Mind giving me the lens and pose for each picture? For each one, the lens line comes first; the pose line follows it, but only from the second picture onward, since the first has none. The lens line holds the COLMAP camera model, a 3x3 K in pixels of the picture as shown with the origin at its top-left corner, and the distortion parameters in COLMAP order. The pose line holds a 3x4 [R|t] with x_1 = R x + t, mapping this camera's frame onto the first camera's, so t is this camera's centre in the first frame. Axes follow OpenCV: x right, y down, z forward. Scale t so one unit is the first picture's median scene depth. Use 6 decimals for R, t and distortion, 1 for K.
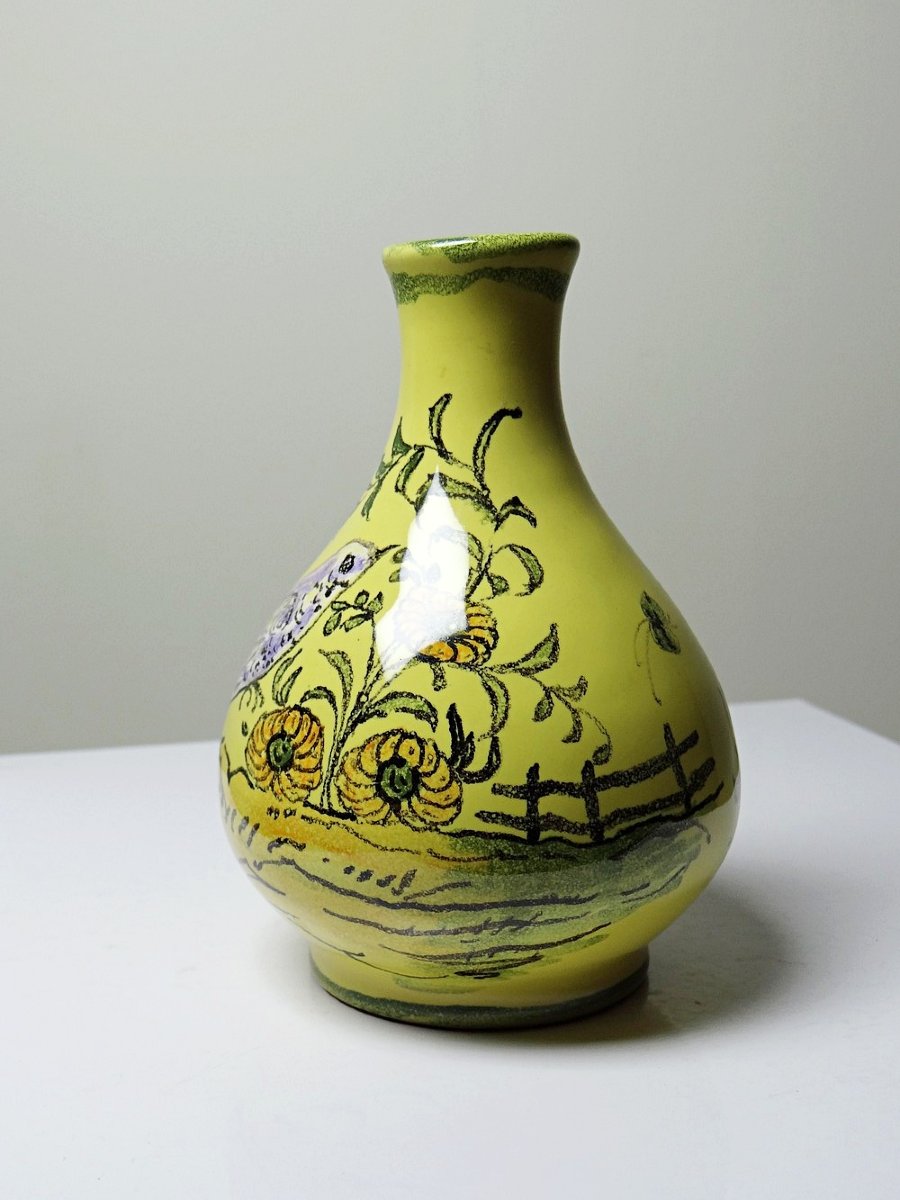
lens RADIAL K [[1749.2, 0, 450.0], [0, 1749.2, 600.0], [0, 0, 1]] dist [0.014496, 0.005078]
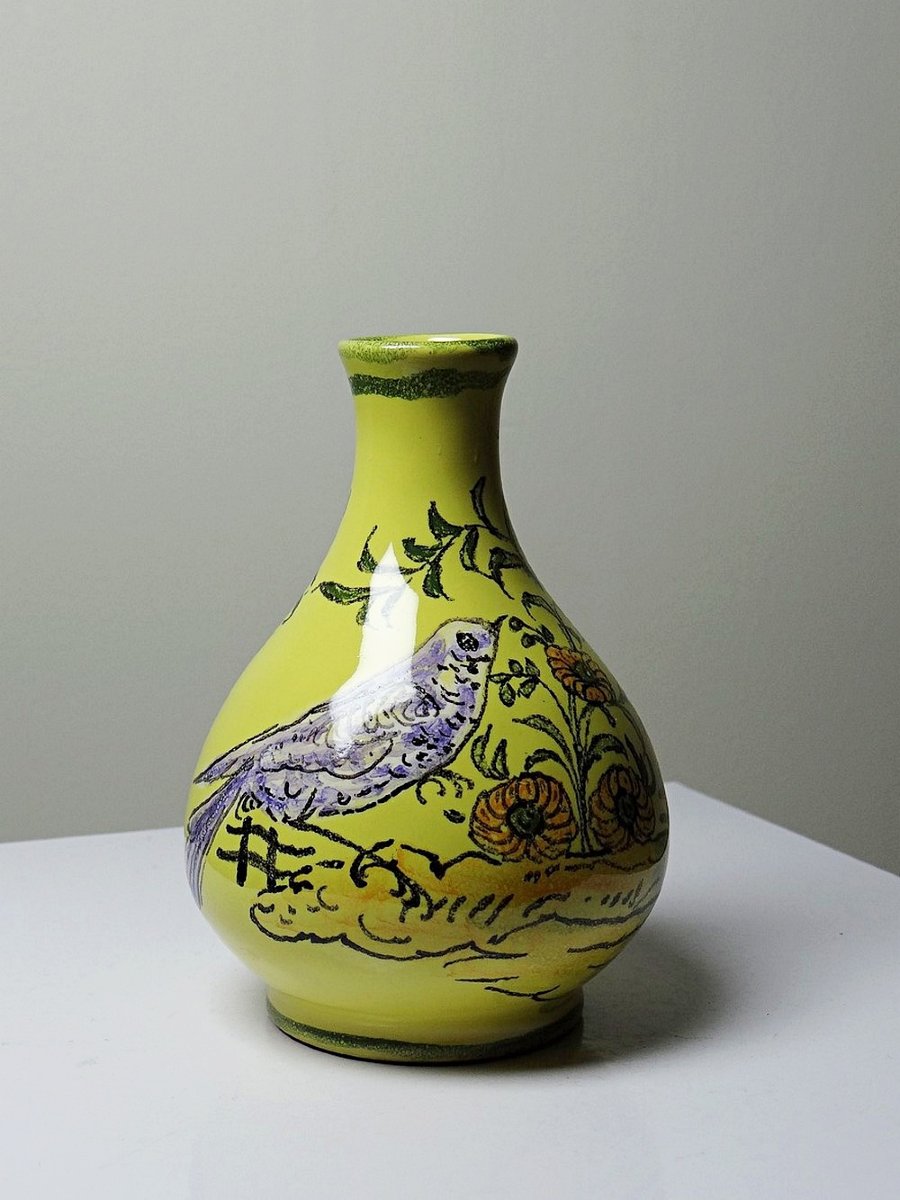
lens RADIAL K [[1922.3, 0, 471.6], [0, 1922.3, 602.0], [0, 0, 1]] dist [0.120104, 0.015948]
pose [[0.309354, -0.117949, 0.943604, -1.203960], [0.145874, 0.986420, 0.075477, -0.137410], [-0.939692, 0.114298, 0.322359, 0.644441]]
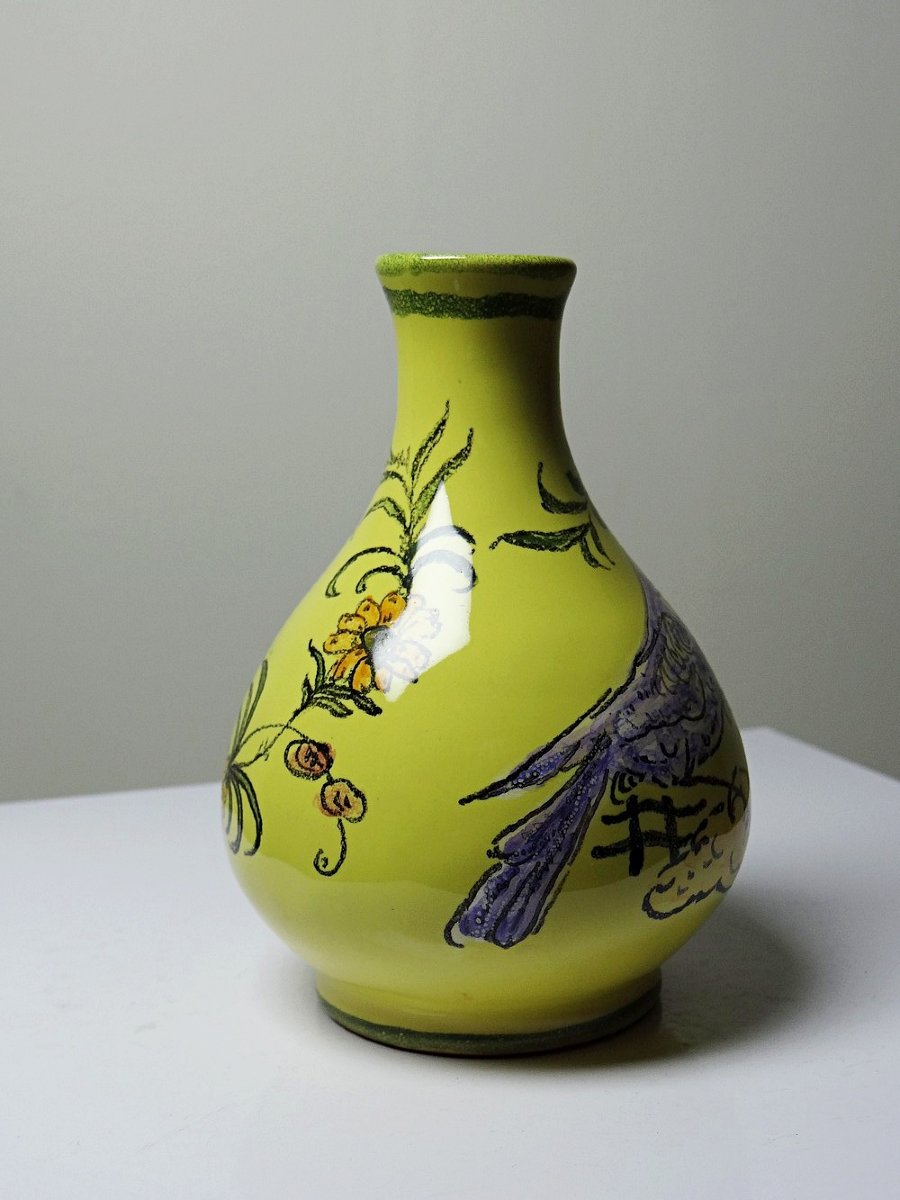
lens RADIAL K [[1749.2, 0, 450.0], [0, 1749.2, 600.0], [0, 0, 1]] dist [0.014496, 0.005078]
pose [[-0.814541, -0.069259, 0.575957, -0.590959], [0.112476, 0.955151, 0.273926, -0.309534], [-0.569098, 0.287905, -0.770219, 1.937525]]
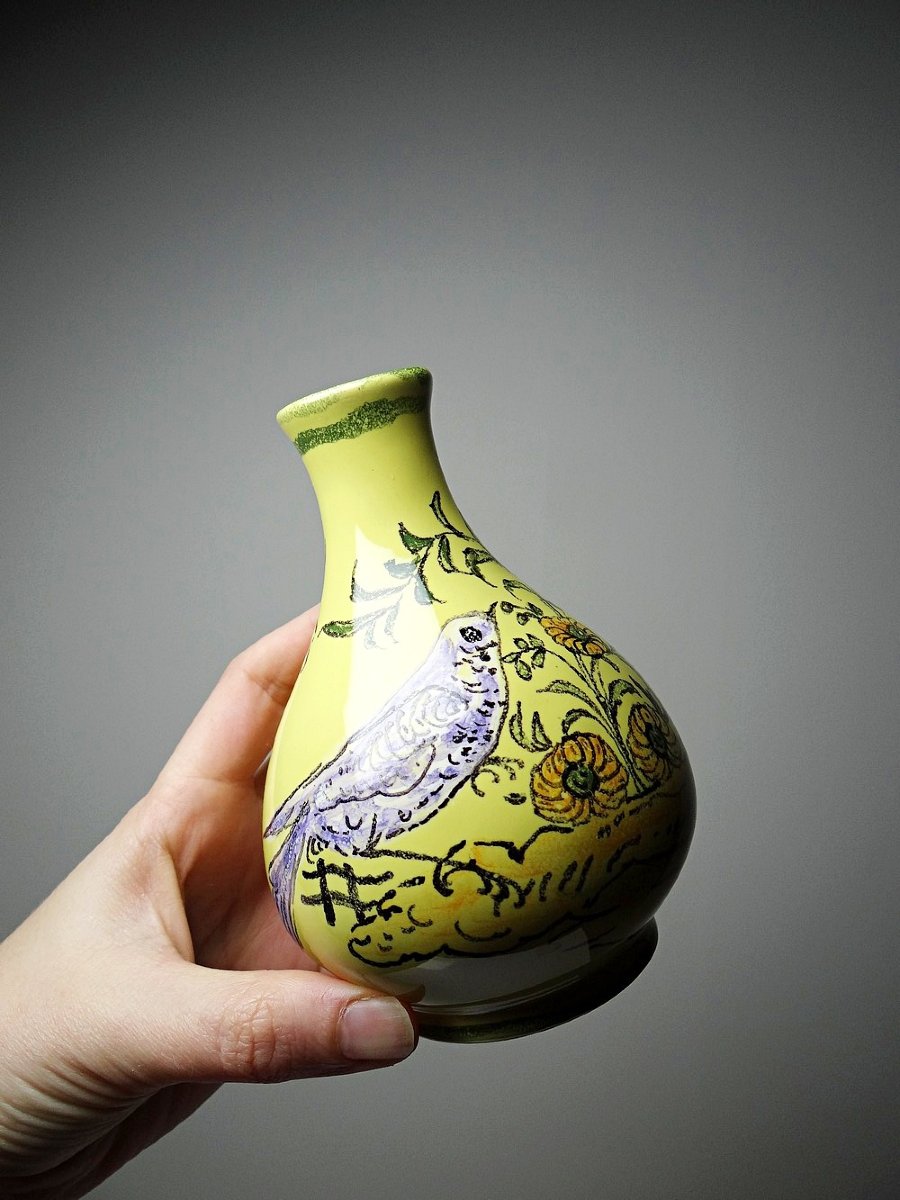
lens RADIAL K [[946.2, 0, 450.0], [0, 946.2, 600.0], [0, 0, 1]] dist [-0.002688, -0.000528]
pose [[0.217639, -0.134972, 0.966652, -0.673379], [0.427324, 0.903602, 0.029957, -0.067077], [-0.877512, 0.406554, 0.254336, 0.883595]]
